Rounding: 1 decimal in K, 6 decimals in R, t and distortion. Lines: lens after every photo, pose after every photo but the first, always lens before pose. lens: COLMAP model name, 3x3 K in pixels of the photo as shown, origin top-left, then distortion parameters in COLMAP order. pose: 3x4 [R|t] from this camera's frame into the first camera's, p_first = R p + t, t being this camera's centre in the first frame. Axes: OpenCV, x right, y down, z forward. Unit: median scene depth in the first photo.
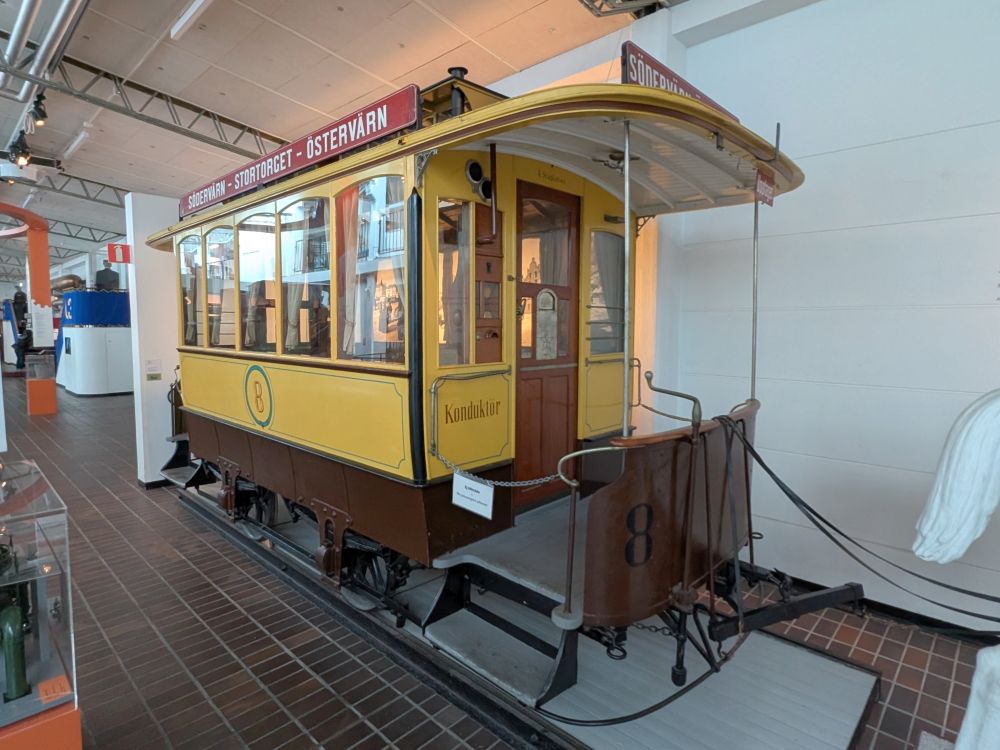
lens RADIAL K [[549.3, 0, 499.0], [0, 549.3, 363.1], [0, 0, 1]] dist [-0.000230, 0.001363]
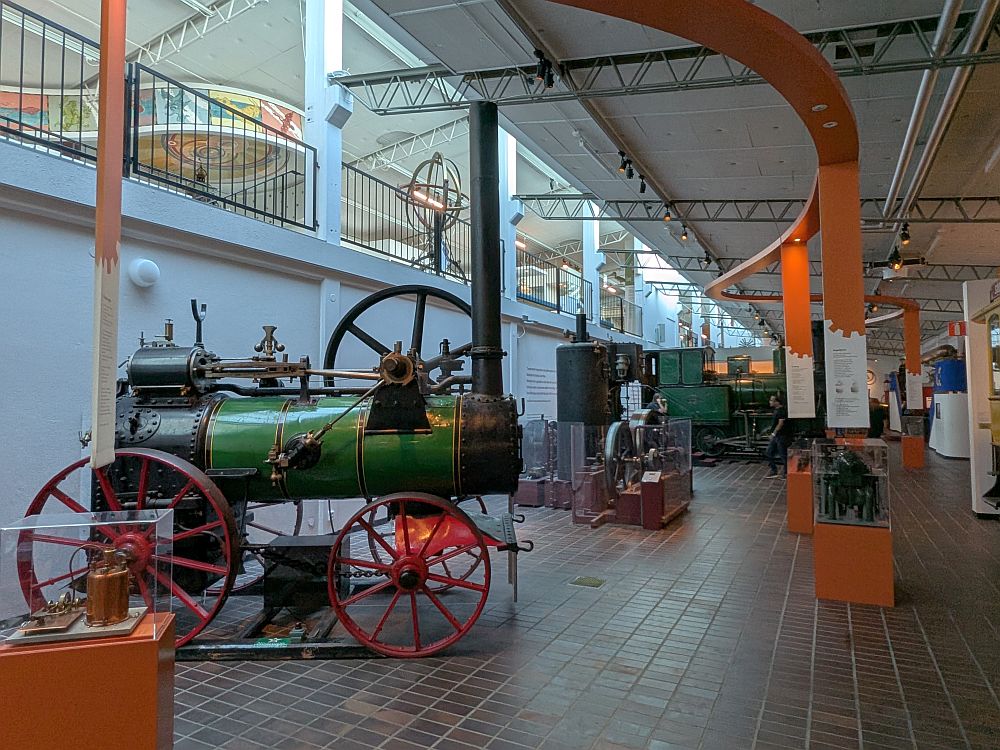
lens RADIAL K [[650.8, 0, 499.1], [0, 650.8, 363.2], [0, 0, 1]] dist [0.003200, 0.001536]
pose [[0.289160, -0.055340, -0.955680, 0.375659], [-0.064700, 0.994915, -0.077188, 0.056752], [0.955092, 0.084152, 0.284109, -0.376215]]
